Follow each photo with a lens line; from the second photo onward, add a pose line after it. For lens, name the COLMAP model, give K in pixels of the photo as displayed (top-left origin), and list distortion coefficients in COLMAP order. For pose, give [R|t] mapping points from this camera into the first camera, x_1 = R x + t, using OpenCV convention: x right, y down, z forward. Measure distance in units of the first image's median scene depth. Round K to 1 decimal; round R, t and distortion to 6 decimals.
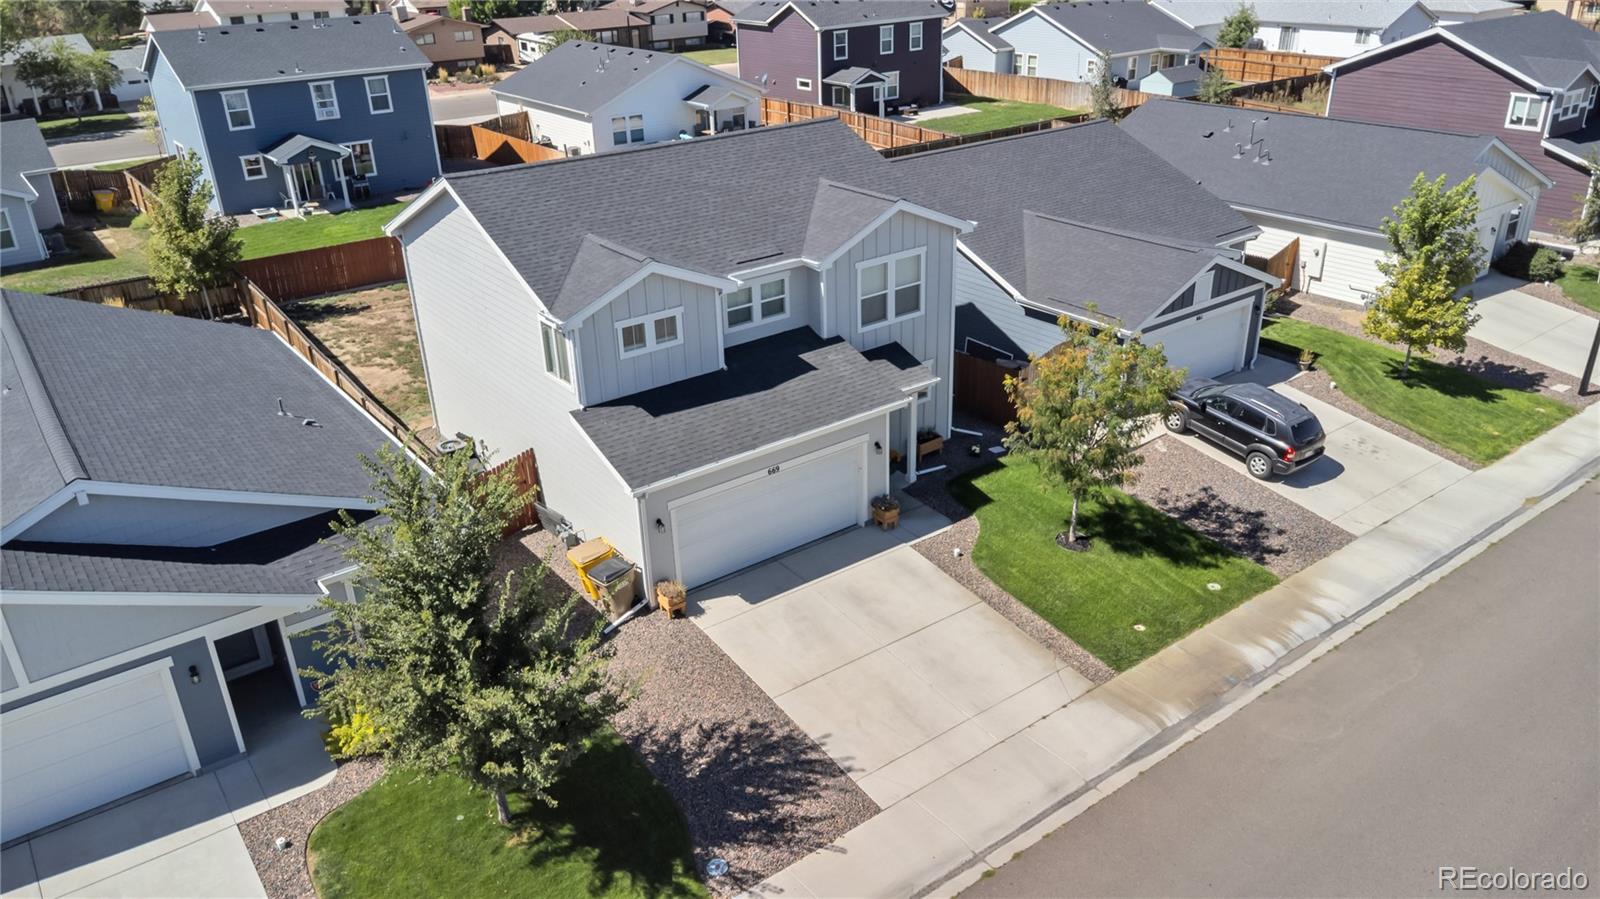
lens RADIAL K [[1149.0, 0, 800.0], [0, 1149.0, 449.5], [0, 0, 1]] dist [0.024801, 0.001056]
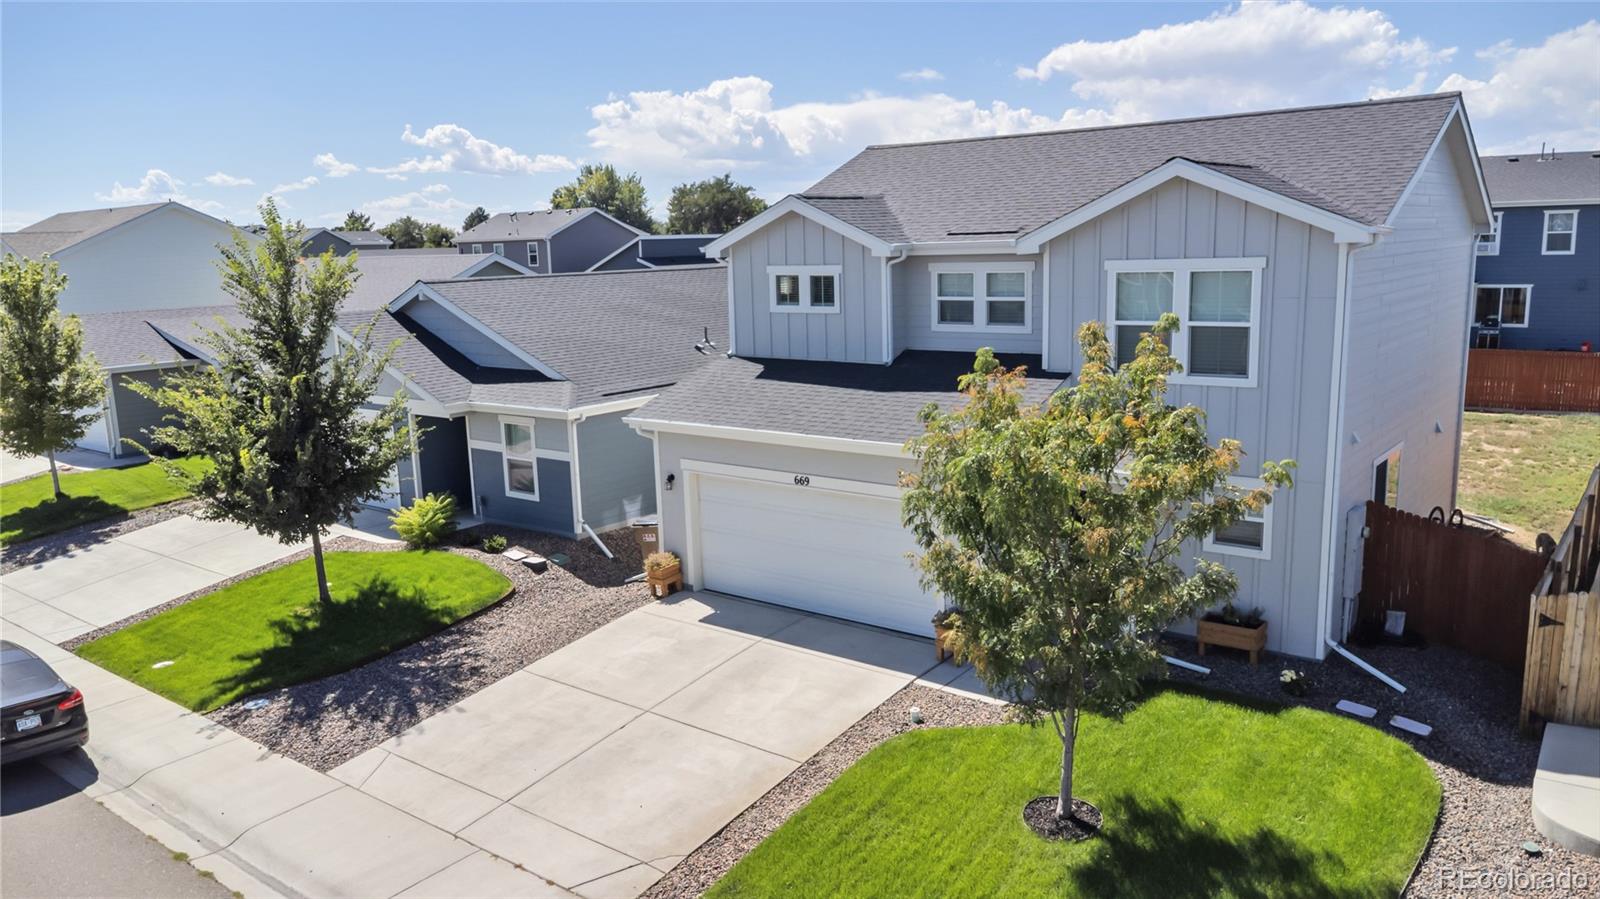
lens RADIAL K [[1149.0, 0, 800.0], [0, 1149.0, 449.5], [0, 0, 1]] dist [0.024801, 0.001056]
pose [[0.261612, 0.189647, -0.946358, 0.640081], [-0.388244, 0.918359, 0.076710, -0.053551], [0.883644, 0.347350, 0.313883, 0.721299]]
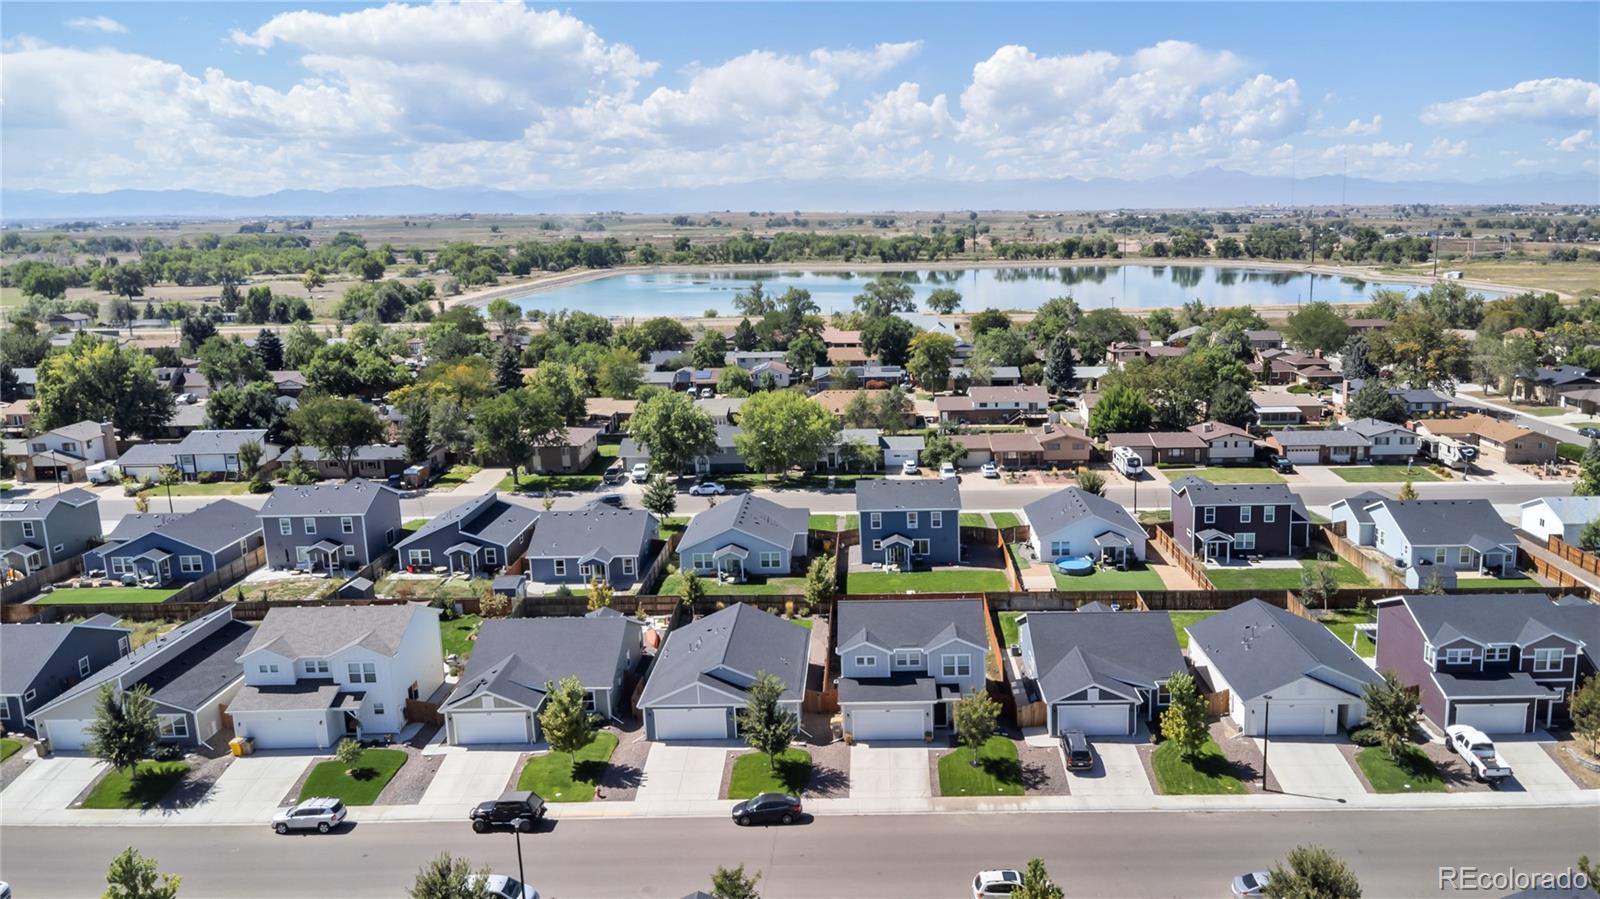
lens RADIAL K [[1149.0, 0, 800.0], [0, 1149.0, 449.5], [0, 0, 1]] dist [0.024801, 0.001056]
pose [[0.765551, 0.115840, -0.632861, 1.697010], [-0.253195, 0.958528, -0.130830, -0.194445], [0.591460, 0.260395, 0.763132, -1.772308]]
